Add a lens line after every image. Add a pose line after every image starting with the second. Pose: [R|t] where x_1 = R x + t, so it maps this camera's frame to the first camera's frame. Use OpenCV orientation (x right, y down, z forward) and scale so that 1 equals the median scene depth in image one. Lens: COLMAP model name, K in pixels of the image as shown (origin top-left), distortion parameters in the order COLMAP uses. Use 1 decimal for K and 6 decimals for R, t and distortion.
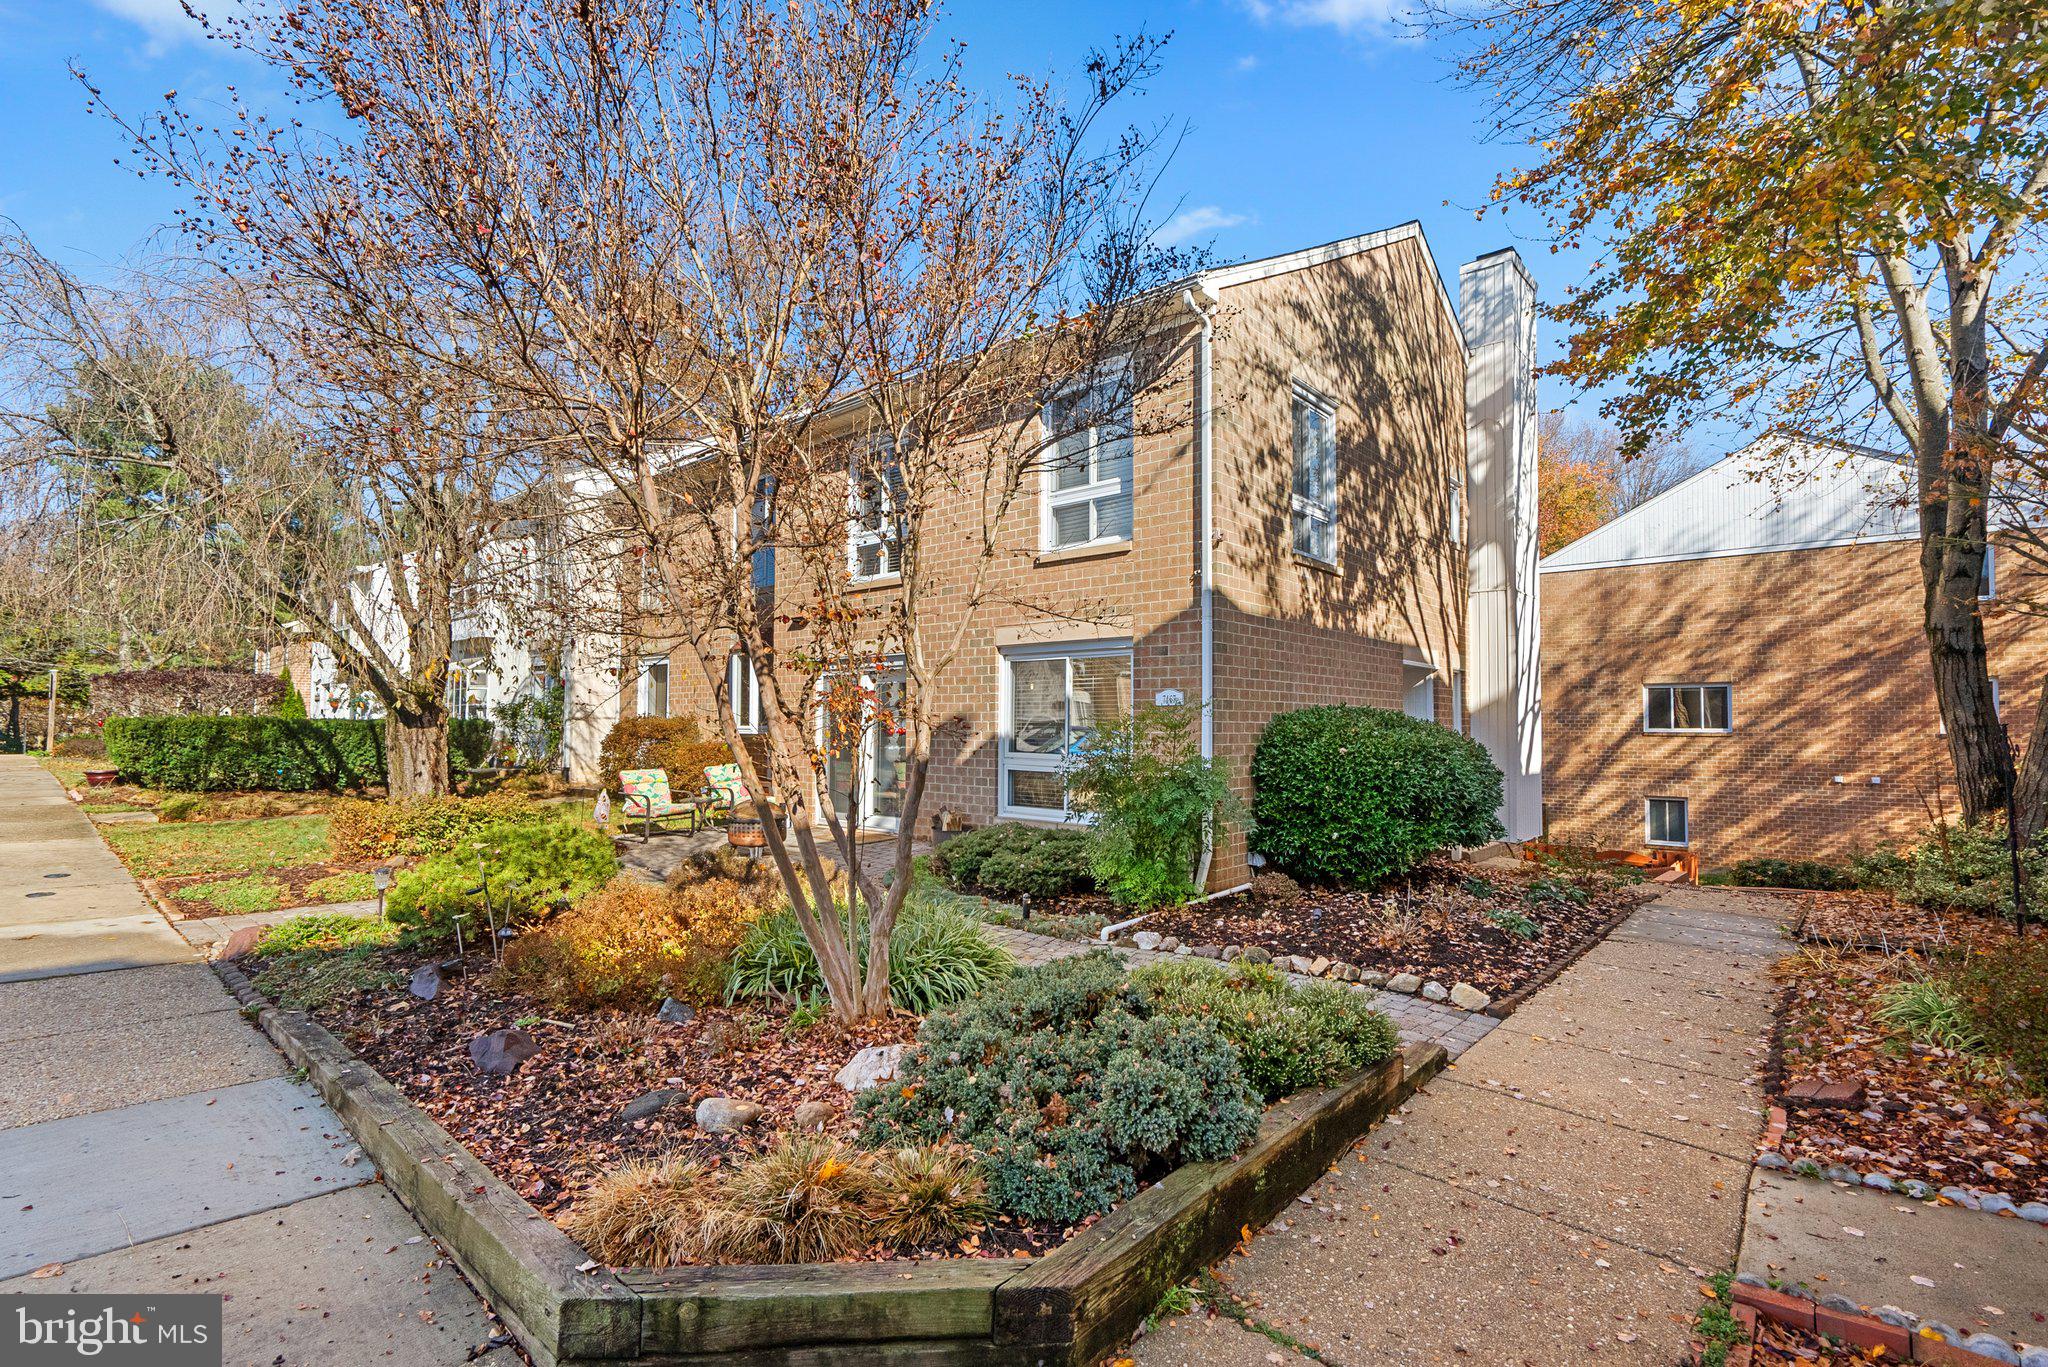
lens RADIAL K [[950.6, 0, 1024.0], [0, 950.6, 683.5], [0, 0, 1]] dist [-0.001533, -0.000182]
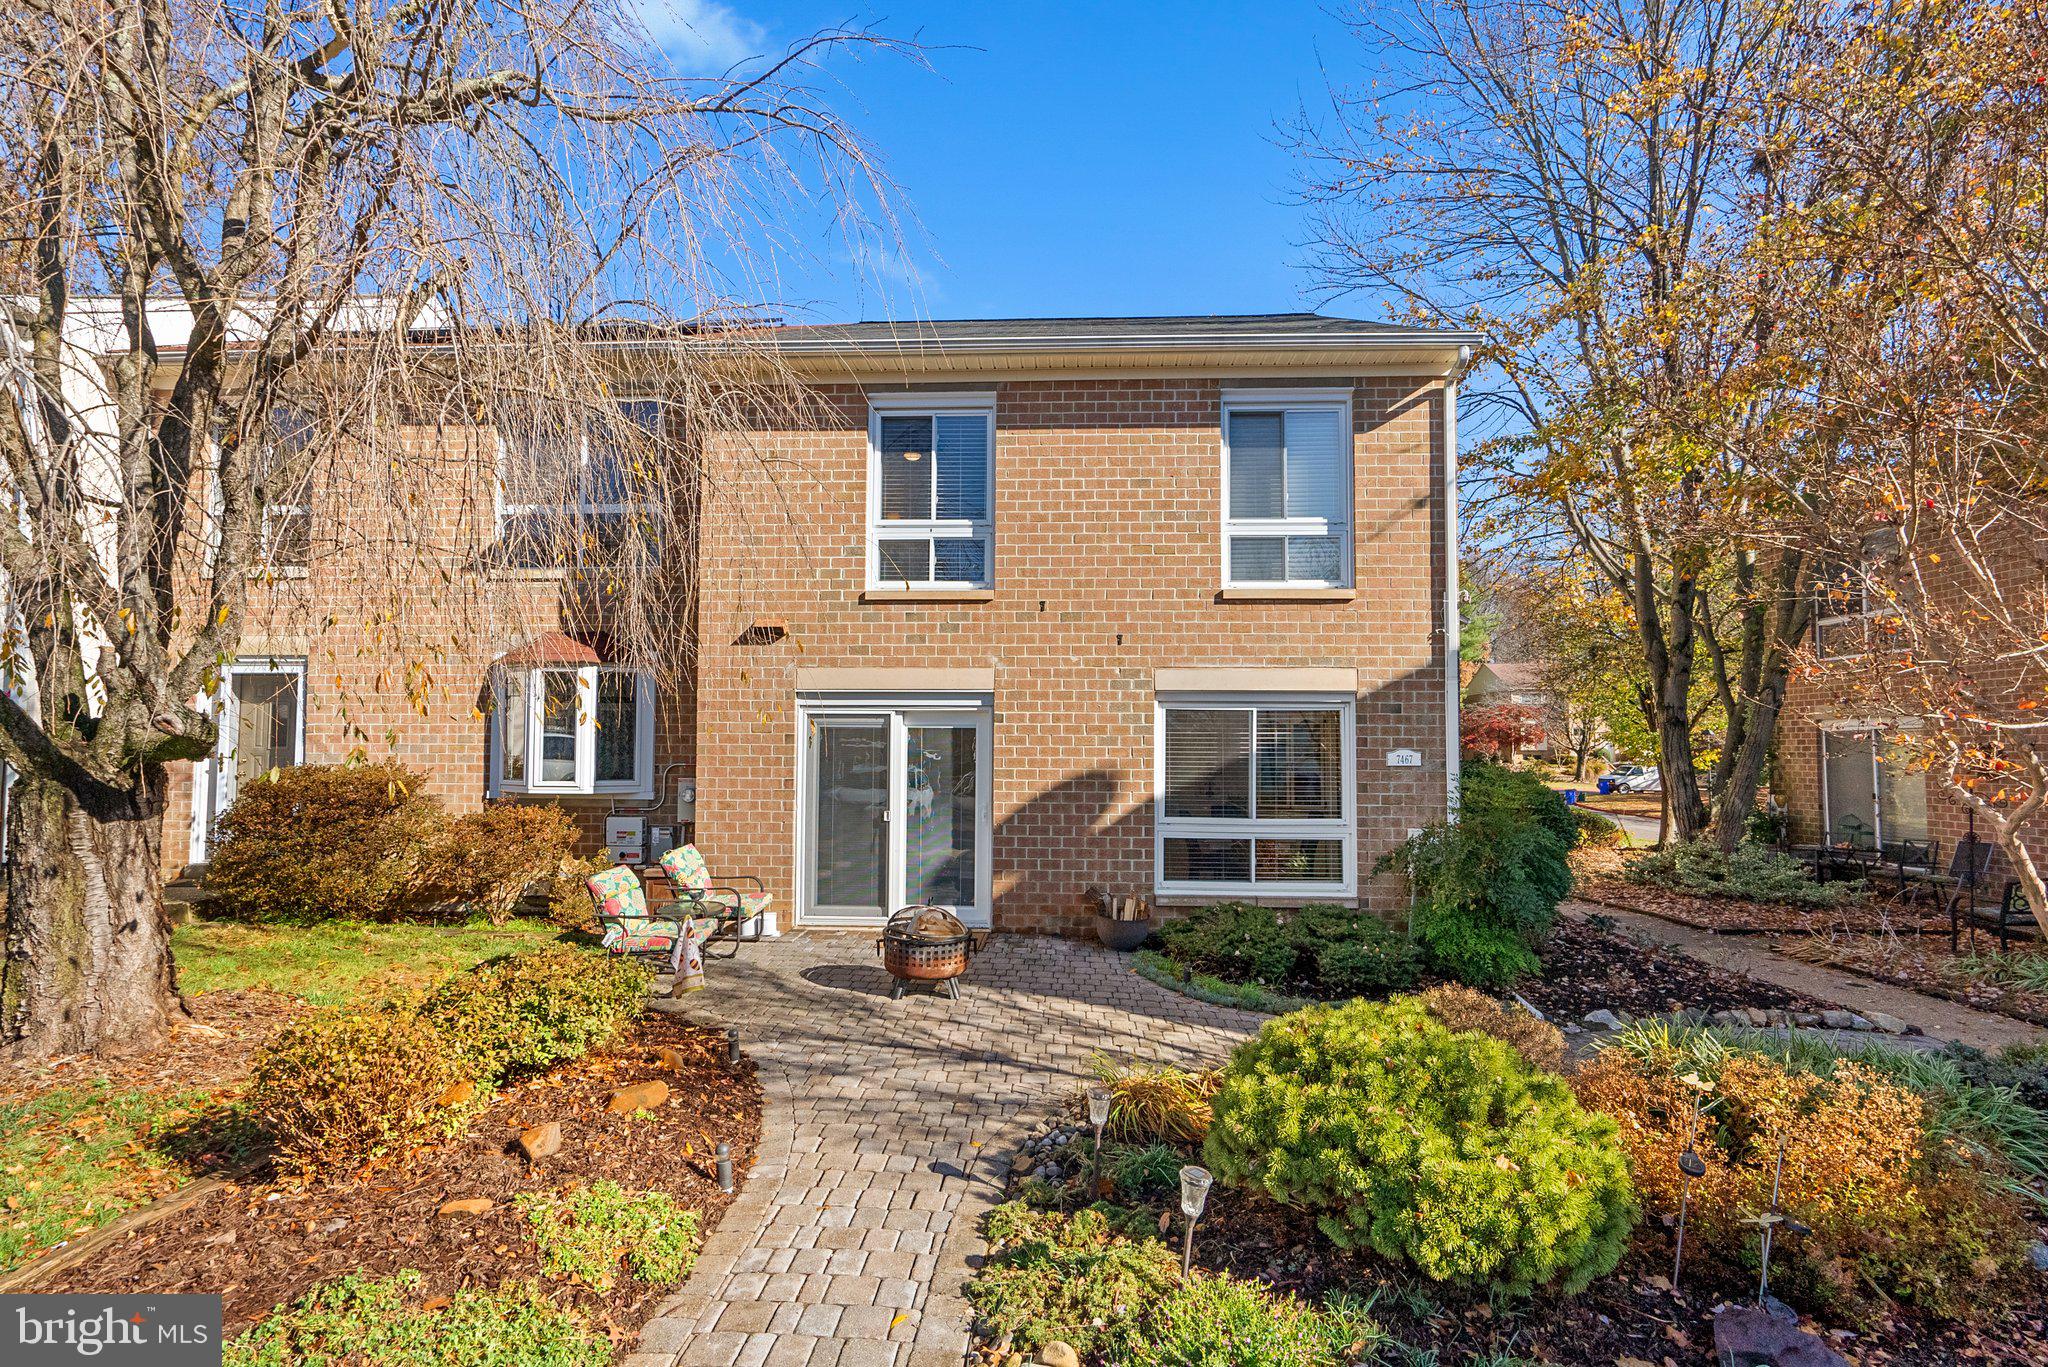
lens RADIAL K [[935.6, 0, 1023.2], [0, 935.6, 707.4], [0, 0, 1]] dist [-0.002032, 0.000006]
pose [[0.769701, 0.028310, 0.637777, -0.688445], [-0.029312, 0.999530, -0.008993, -0.014839], [-0.637732, -0.011772, 0.770168, 0.471614]]
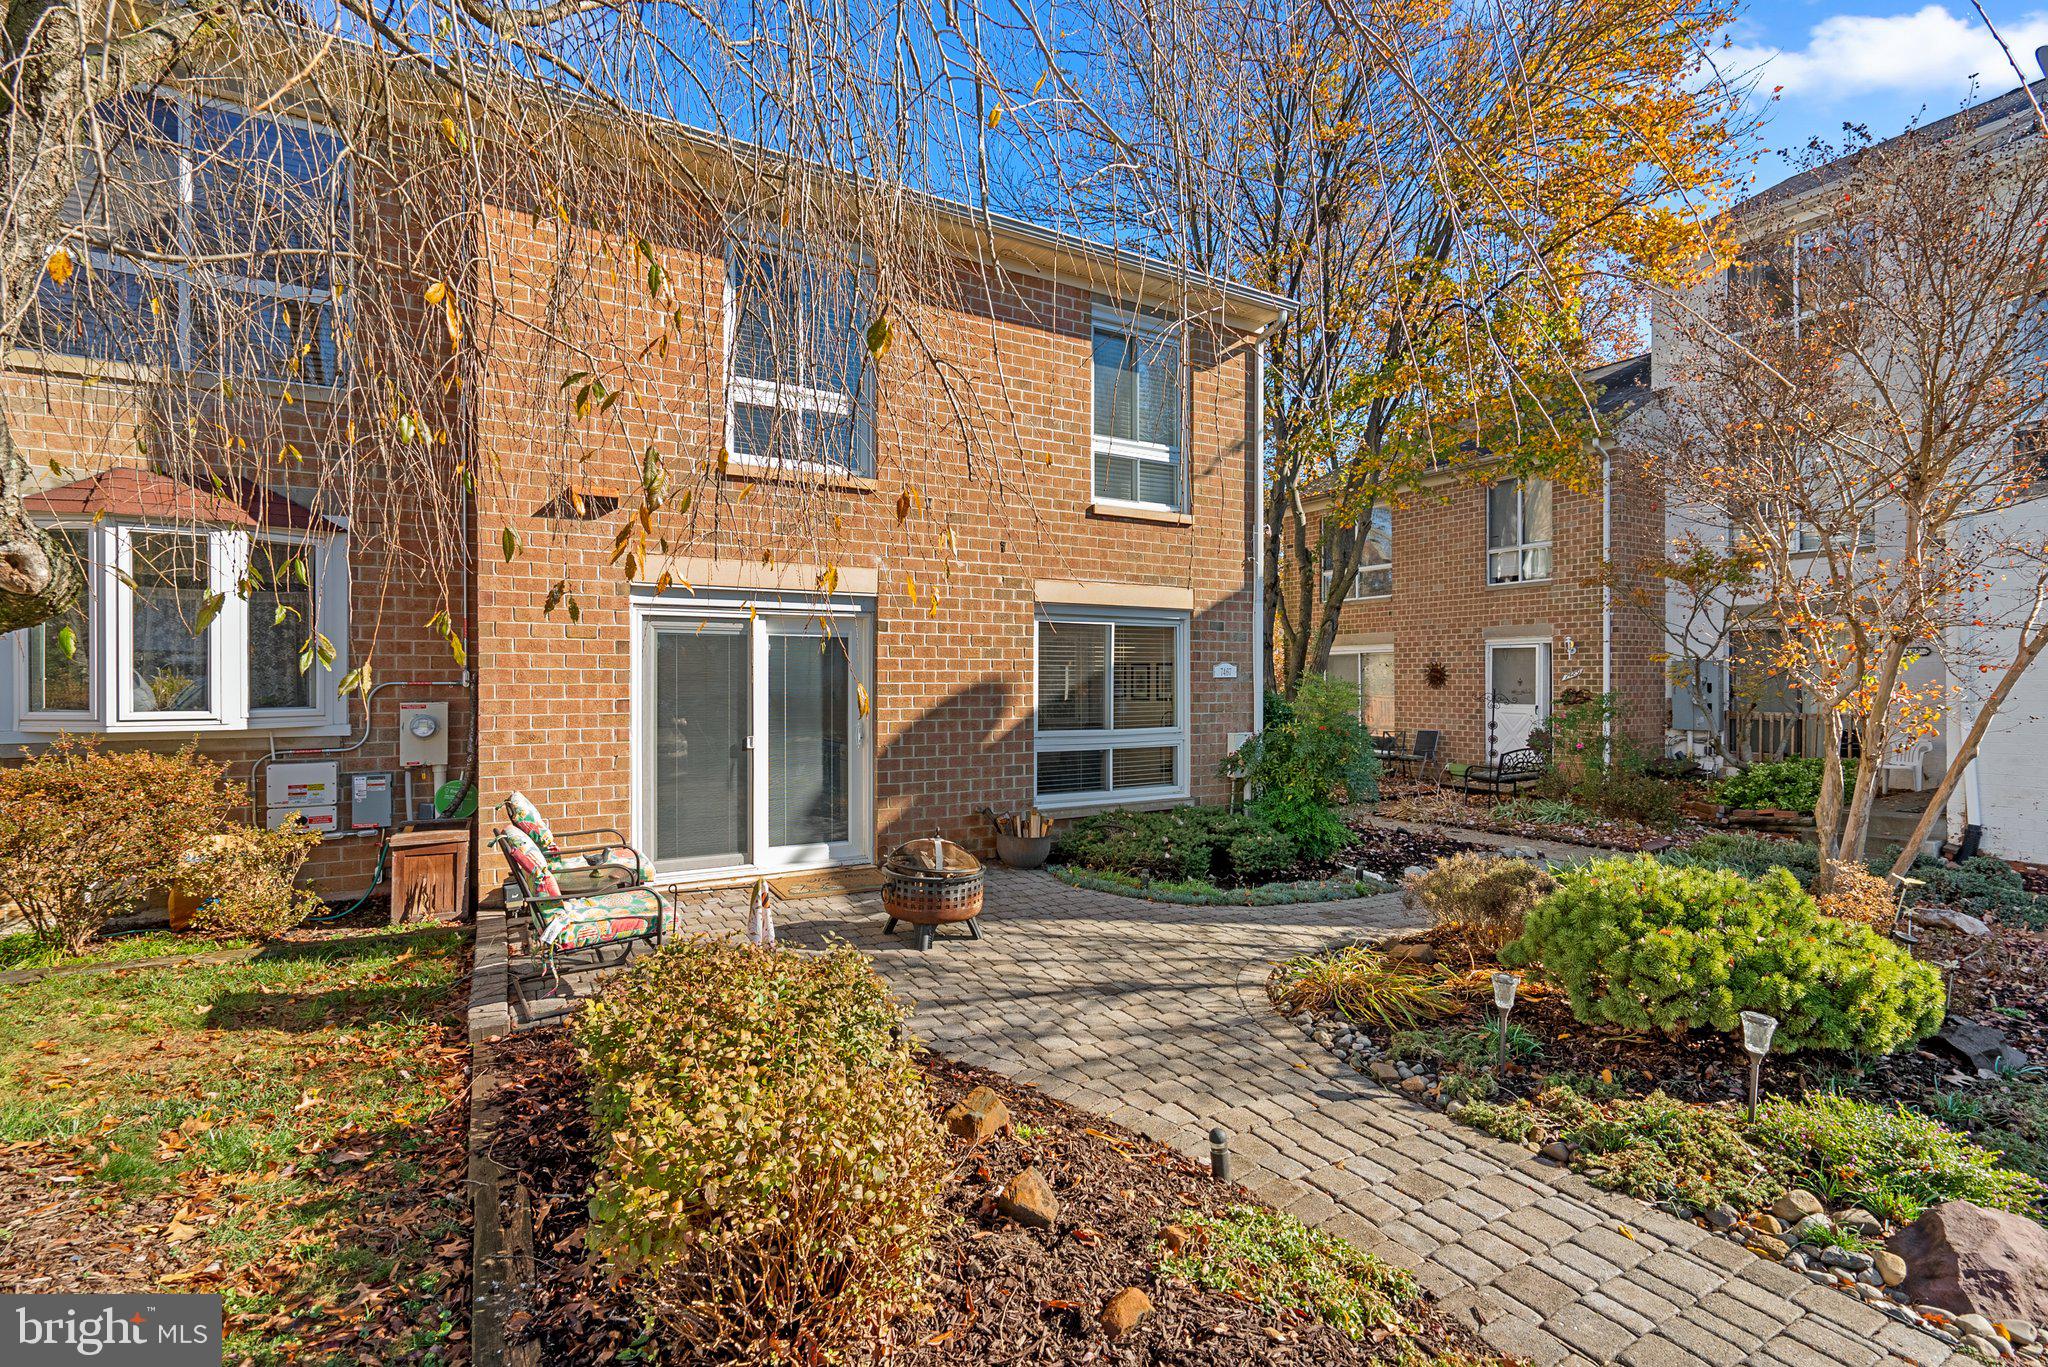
lens RADIAL K [[924.2, 0, 1045.1], [0, 924.2, 677.0], [0, 0, 1]] dist [0.000310, 0.000041]
pose [[0.295871, -0.004229, 0.955219, -0.839166], [-0.039792, 0.999068, 0.016749, 0.012053], [-0.954399, -0.042966, 0.295427, 0.808995]]
